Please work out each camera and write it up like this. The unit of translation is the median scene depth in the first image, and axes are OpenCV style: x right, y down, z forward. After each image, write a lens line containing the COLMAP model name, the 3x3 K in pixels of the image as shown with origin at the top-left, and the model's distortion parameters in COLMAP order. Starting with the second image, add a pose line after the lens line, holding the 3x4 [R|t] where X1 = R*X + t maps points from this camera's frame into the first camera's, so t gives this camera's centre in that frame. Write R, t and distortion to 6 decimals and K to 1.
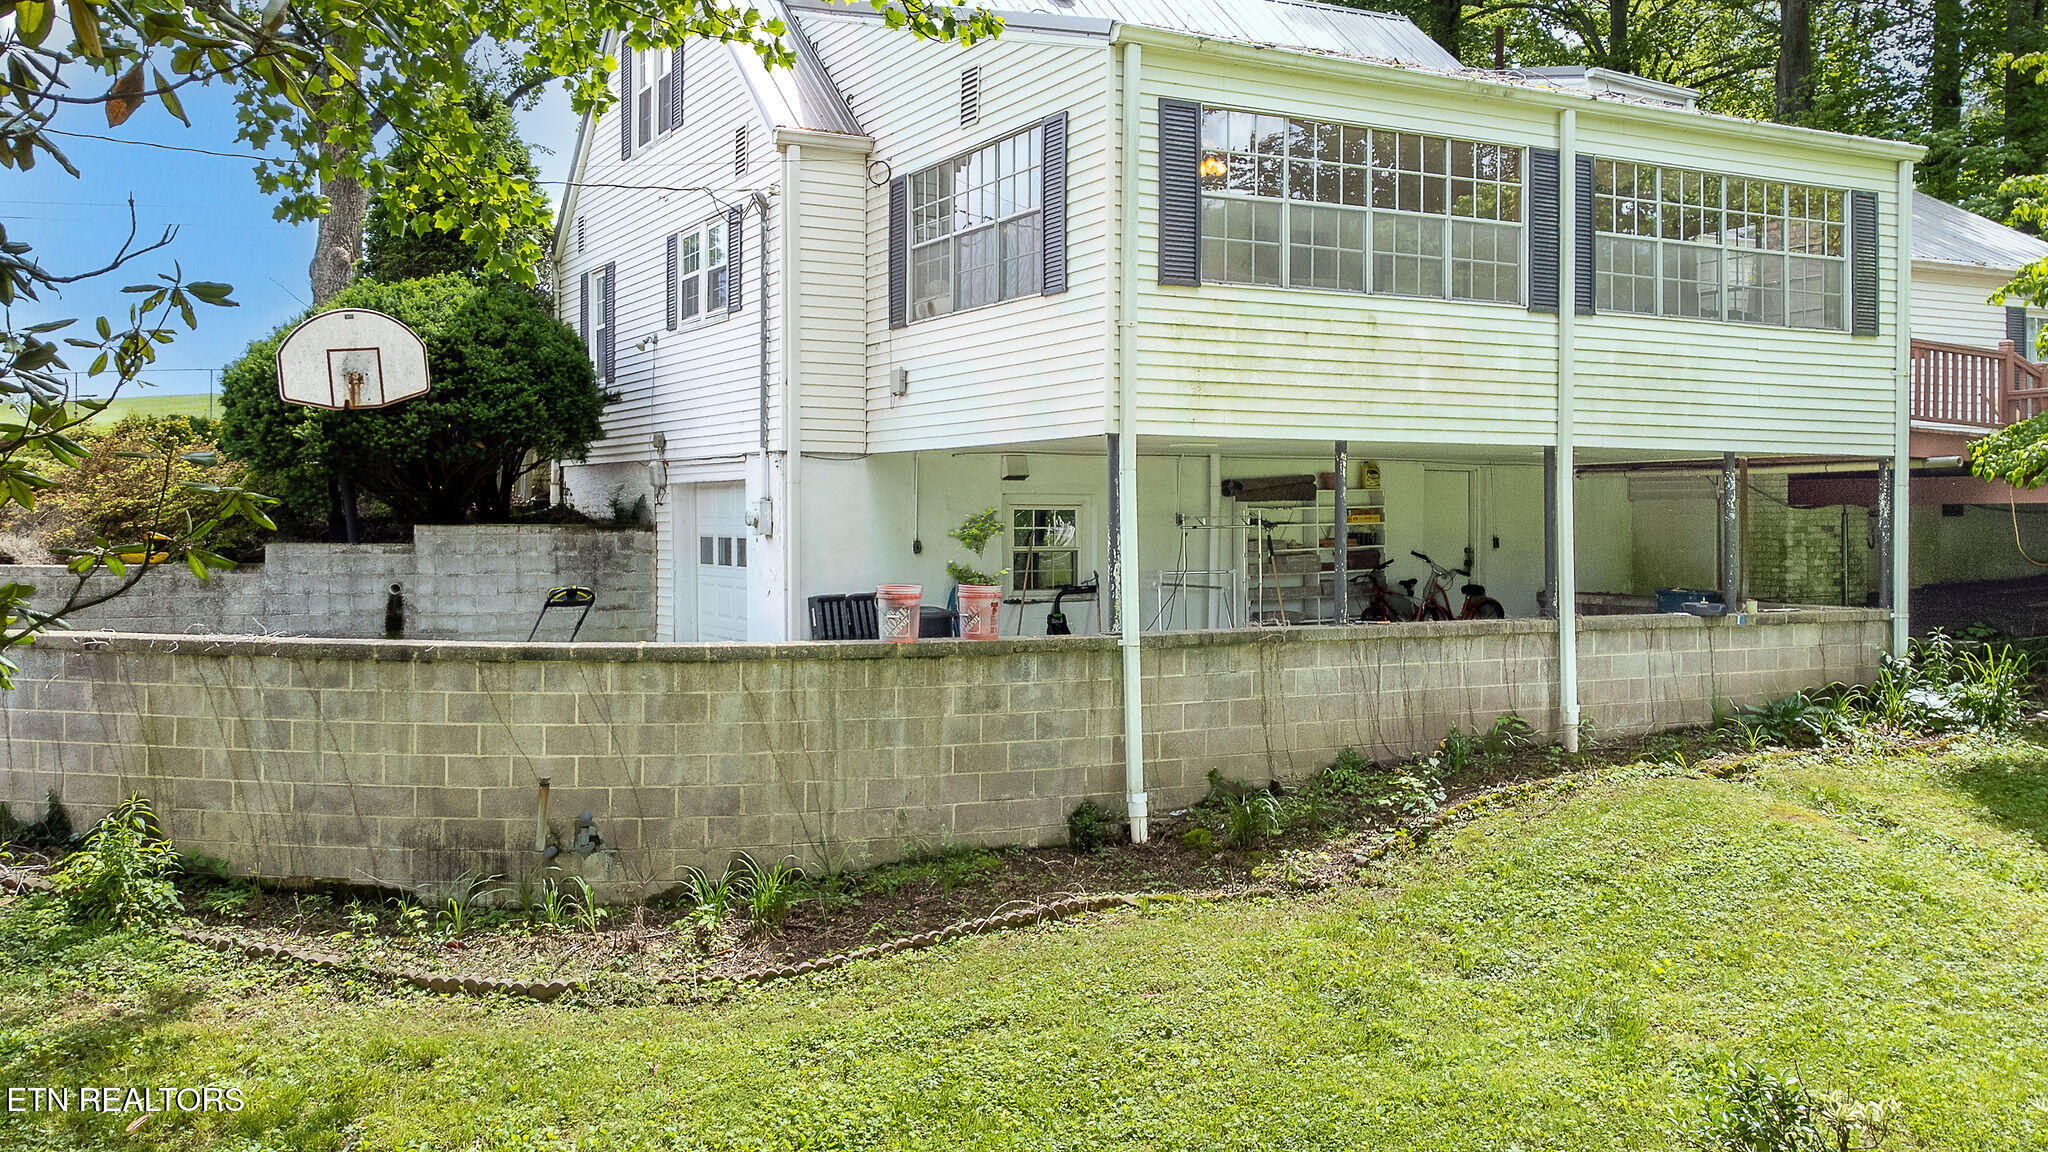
lens RADIAL K [[1872.4, 0, 1014.7], [0, 1872.4, 559.5], [0, 0, 1]] dist [0.080082, -0.039654]
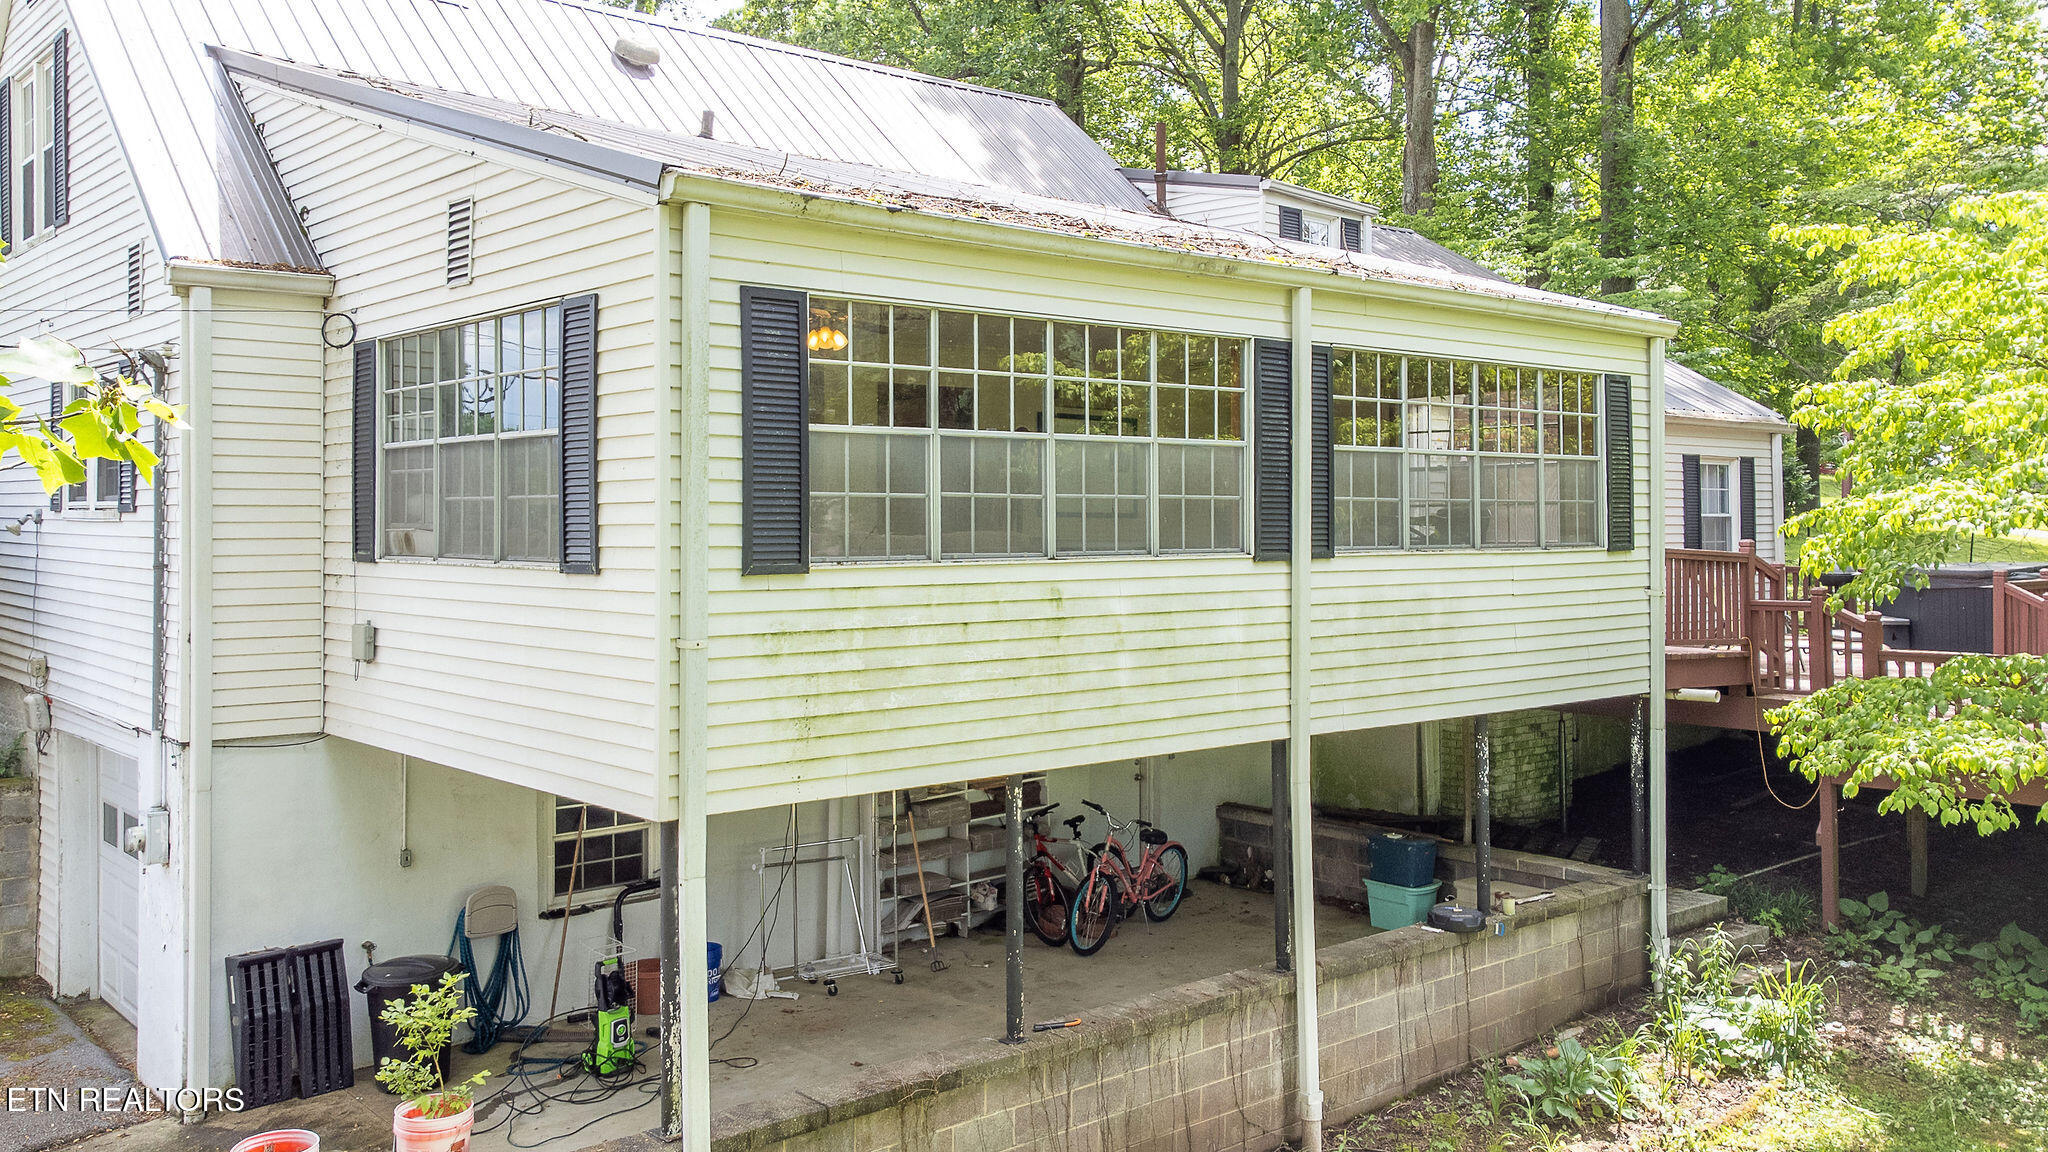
lens RADIAL K [[1872.4, 0, 1022.4], [0, 1872.4, 587.0], [0, 0, 1]] dist [0.080082, -0.039654]
pose [[0.979202, -0.003009, 0.202867, 0.033606], [0.003235, 0.999994, -0.000783, -0.117883], [-0.202864, 0.001423, 0.979206, 0.292976]]
